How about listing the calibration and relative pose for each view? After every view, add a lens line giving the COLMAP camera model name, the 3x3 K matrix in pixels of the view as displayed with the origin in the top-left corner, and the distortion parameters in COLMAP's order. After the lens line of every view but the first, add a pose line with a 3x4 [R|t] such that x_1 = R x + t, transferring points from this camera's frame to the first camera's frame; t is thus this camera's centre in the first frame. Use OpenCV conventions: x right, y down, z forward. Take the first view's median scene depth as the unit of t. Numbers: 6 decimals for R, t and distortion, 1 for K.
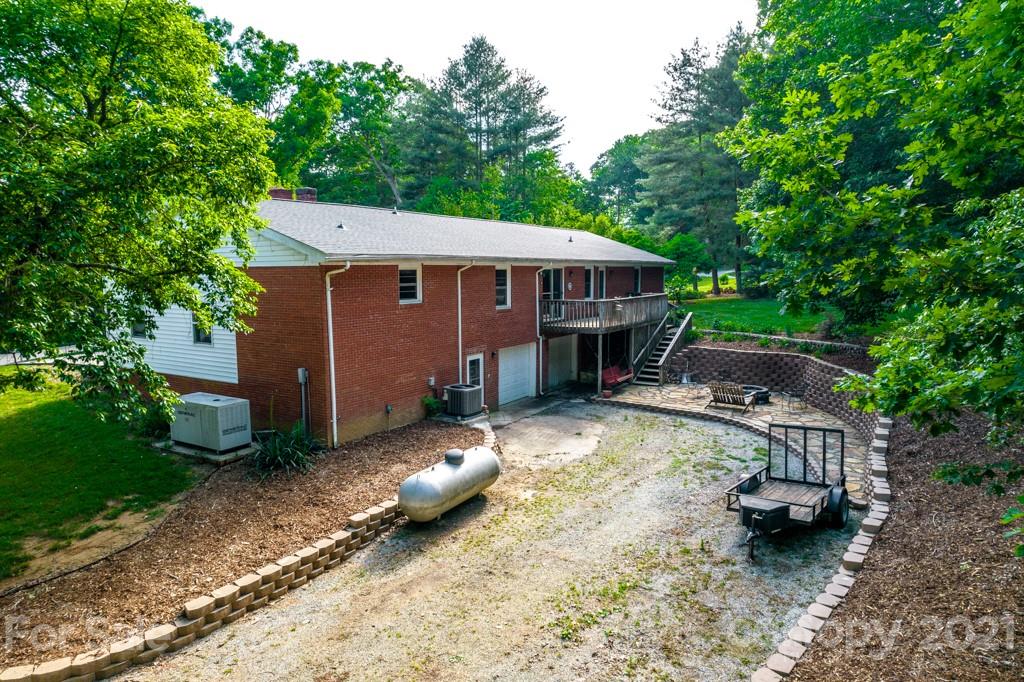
lens RADIAL K [[641.8, 0, 513.1], [0, 641.8, 341.8], [0, 0, 1]] dist [-0.011445, 0.000390]
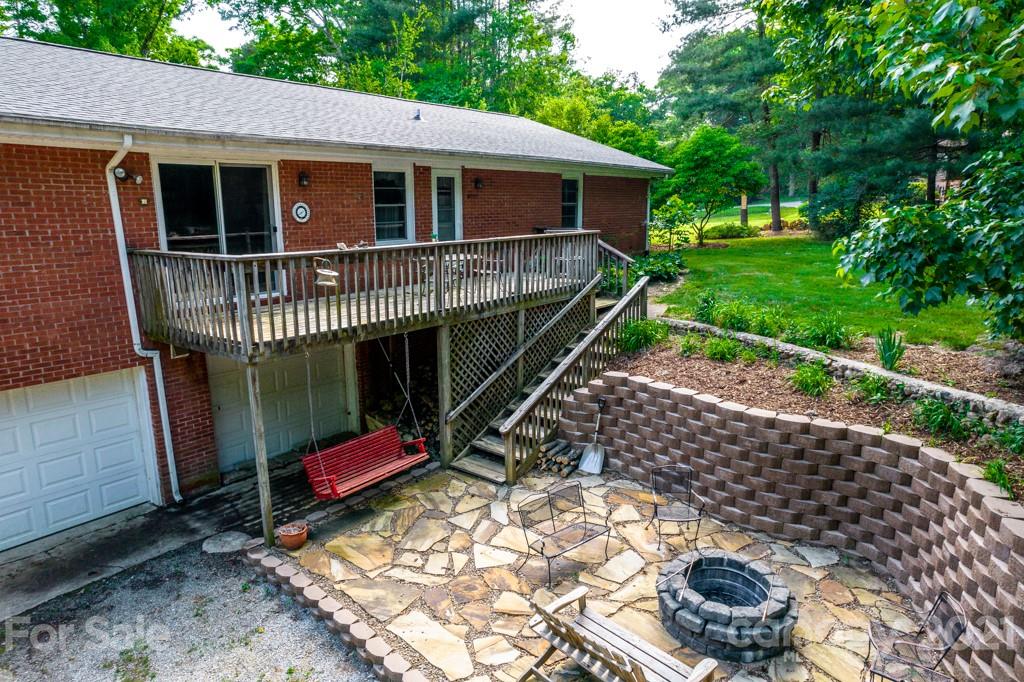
lens RADIAL K [[641.8, 0, 510.9], [0, 641.8, 339.7], [0, 0, 1]] dist [-0.011445, 0.000390]
pose [[0.991736, 0.031112, -0.124463, 0.269941], [-0.018437, 0.994642, 0.101721, -0.051433], [0.126961, -0.098585, 0.986996, 0.631367]]
